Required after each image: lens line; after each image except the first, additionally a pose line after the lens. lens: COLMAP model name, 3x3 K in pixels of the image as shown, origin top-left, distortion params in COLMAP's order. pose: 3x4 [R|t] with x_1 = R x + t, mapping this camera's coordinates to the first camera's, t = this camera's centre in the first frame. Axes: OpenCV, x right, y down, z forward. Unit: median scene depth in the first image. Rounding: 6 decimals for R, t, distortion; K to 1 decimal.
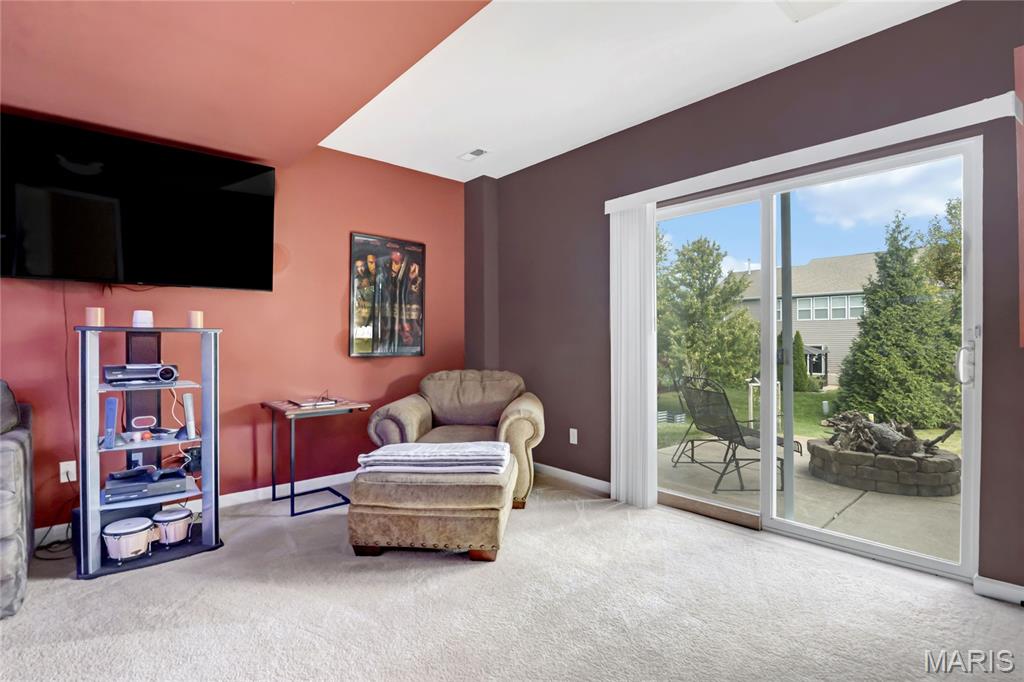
lens RADIAL K [[491.5, 0, 513.7], [0, 491.5, 341.2], [0, 0, 1]] dist [-0.022662, -0.001164]
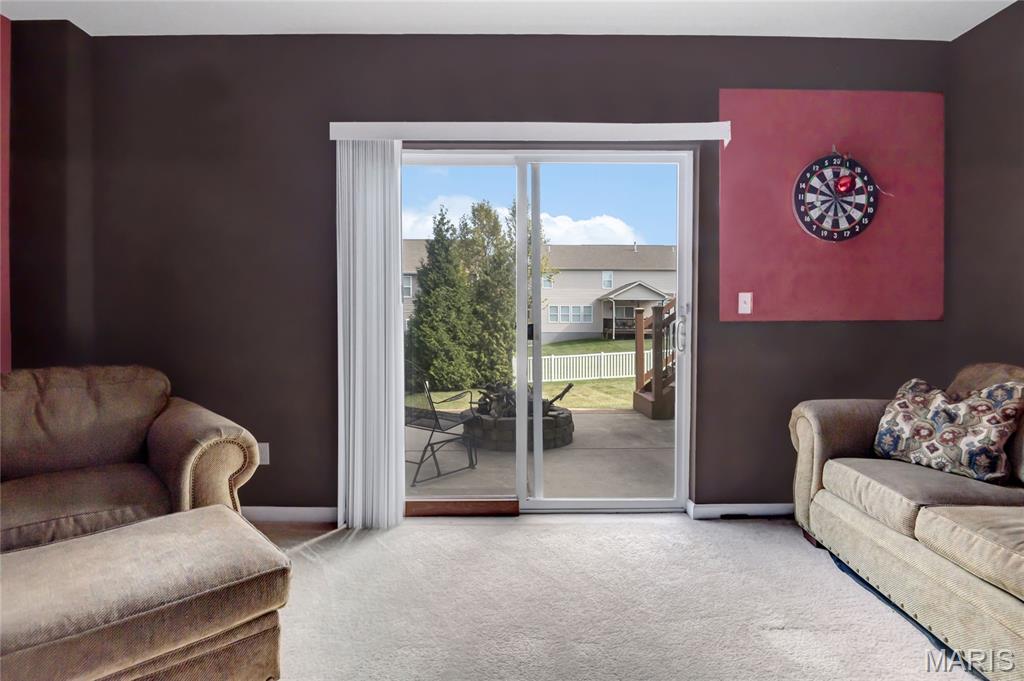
lens RADIAL K [[516.6, 0, 513.1], [0, 516.6, 326.8], [0, 0, 1]] dist [-0.018771, -0.002902]
pose [[0.655383, -0.011994, 0.755202, -0.190820], [-0.001878, 0.999845, 0.017509, 0.002626], [-0.755295, -0.012893, 0.655258, 0.265548]]
